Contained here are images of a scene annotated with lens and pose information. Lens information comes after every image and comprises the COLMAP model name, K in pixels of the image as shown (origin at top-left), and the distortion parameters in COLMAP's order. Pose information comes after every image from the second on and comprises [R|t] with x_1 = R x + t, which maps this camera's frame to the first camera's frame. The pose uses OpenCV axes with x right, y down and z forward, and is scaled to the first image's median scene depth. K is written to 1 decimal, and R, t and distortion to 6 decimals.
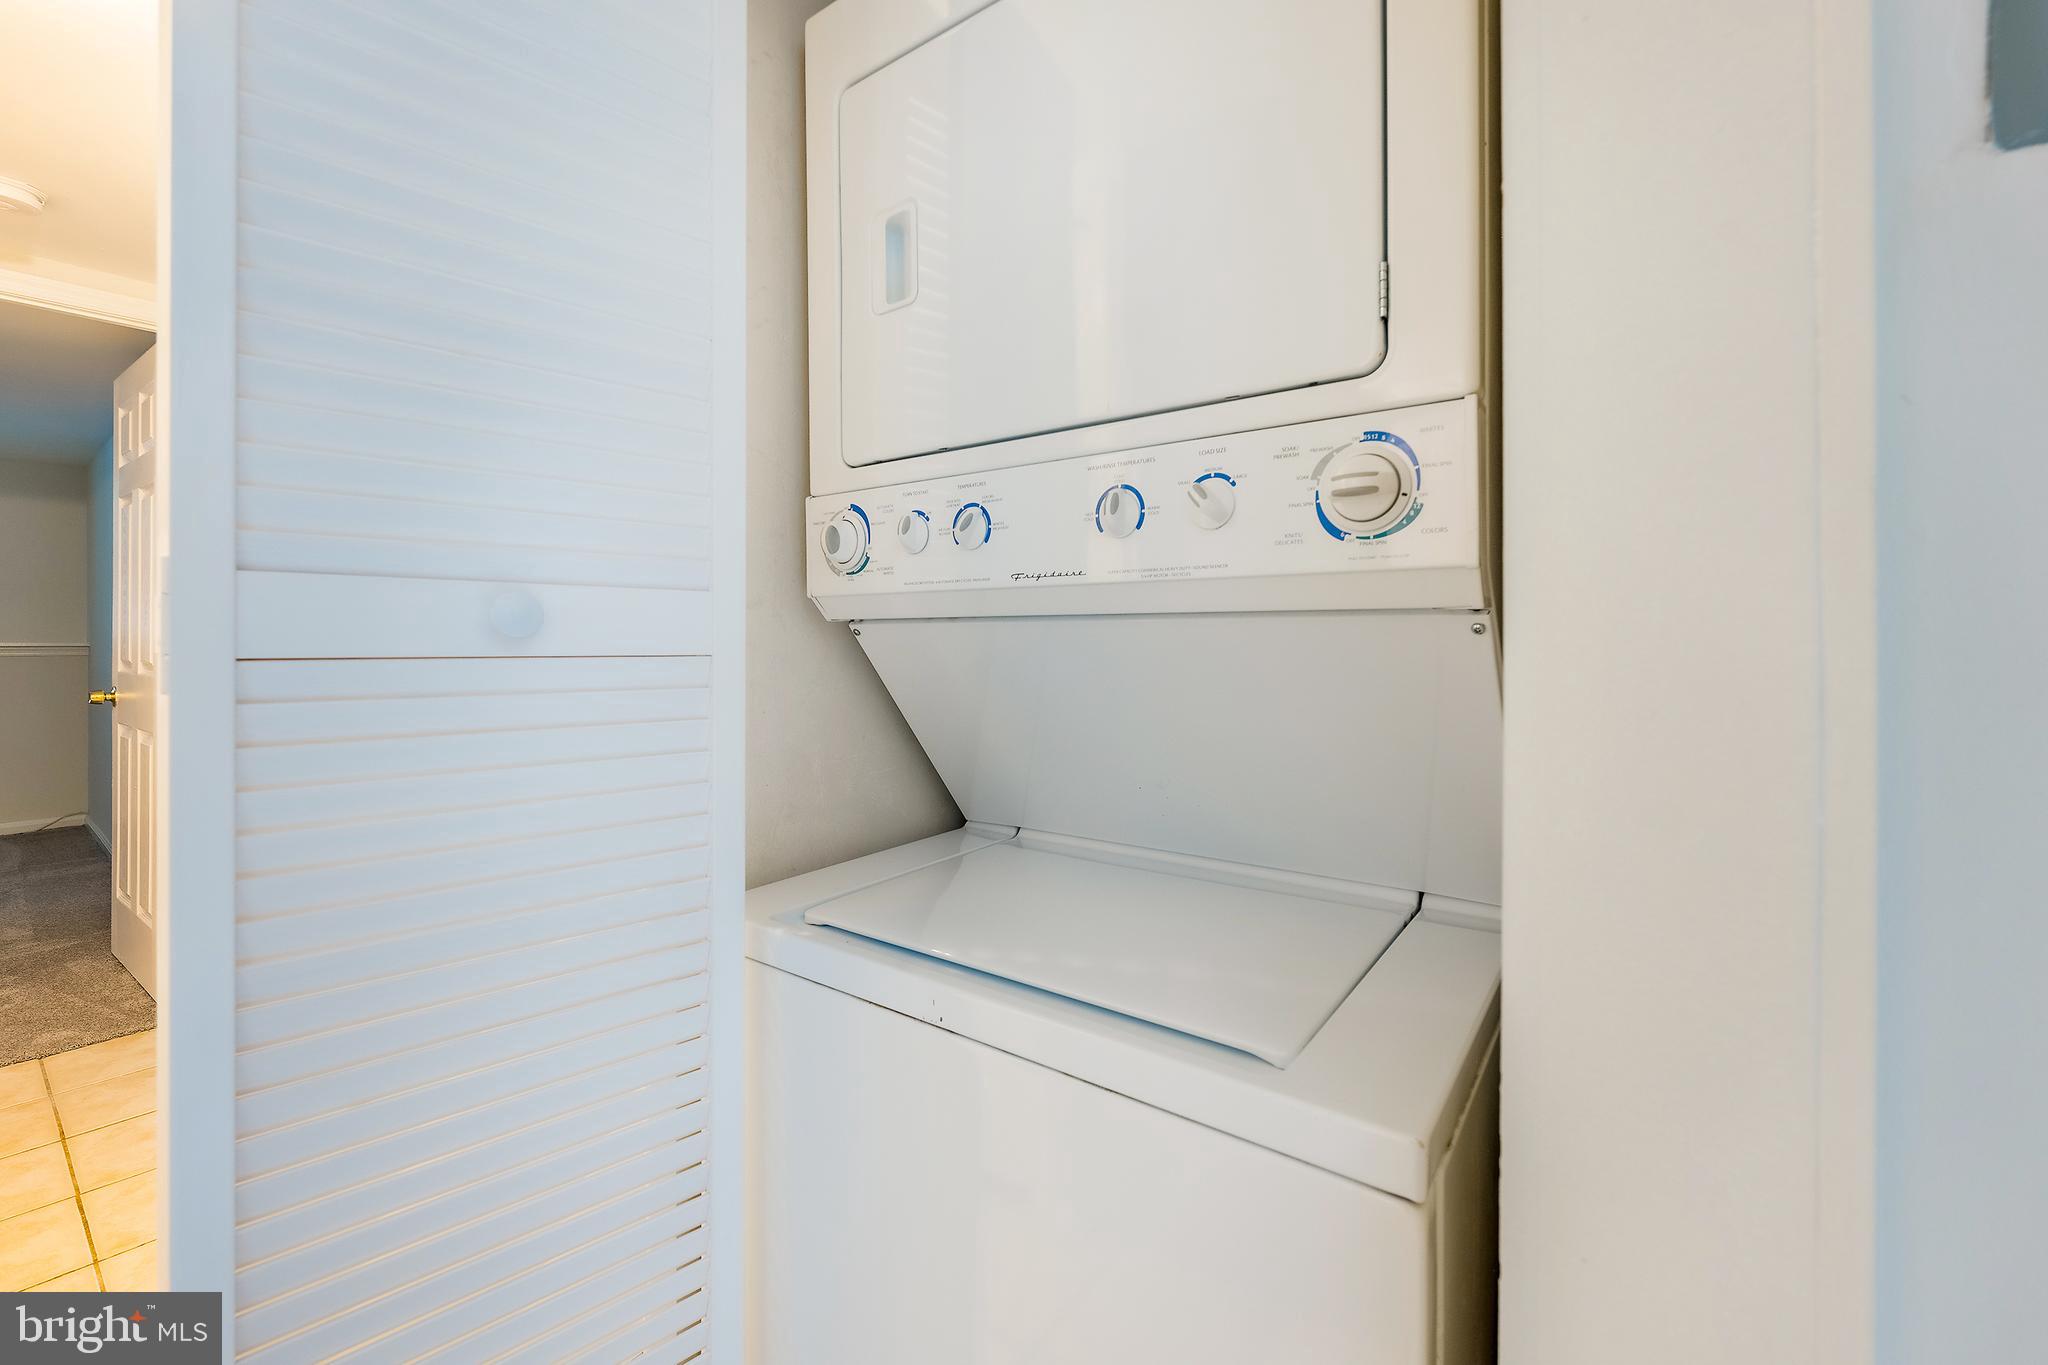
lens RADIAL K [[841.2, 0, 1022.6], [0, 841.2, 648.8], [0, 0, 1]] dist [0.000881, 0.000161]
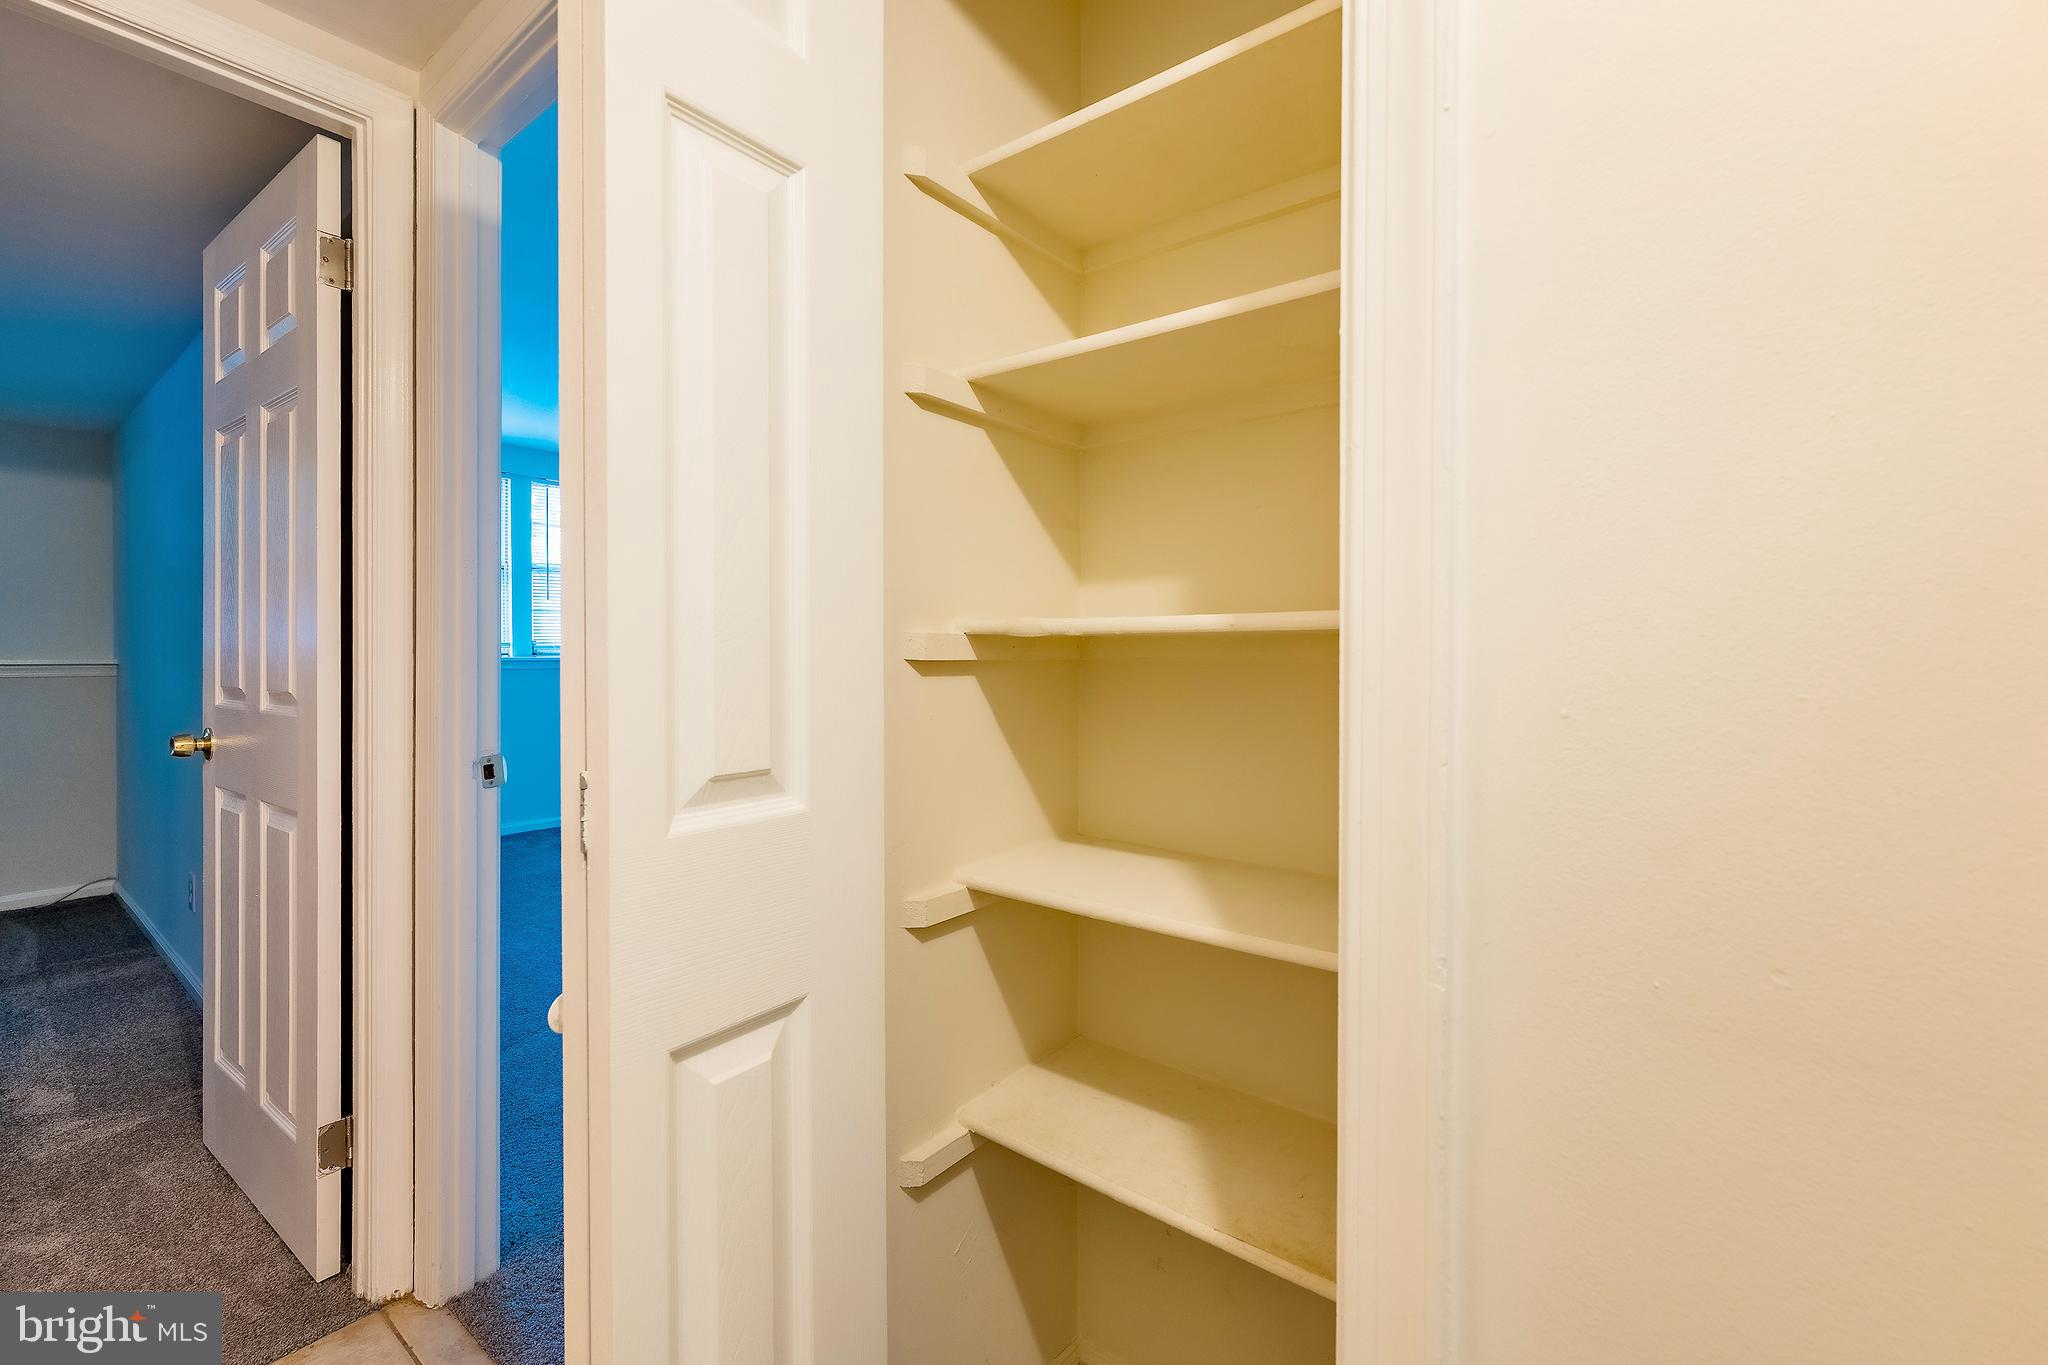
lens RADIAL K [[861.9, 0, 1024.0], [0, 861.9, 682.5], [0, 0, 1]] dist [-0.000742, -0.000154]
pose [[0.999965, 0.008402, -0.000314, -0.464144], [-0.008399, 0.999916, 0.009839, -0.000869], [0.000396, -0.009836, 0.999952, 0.352515]]
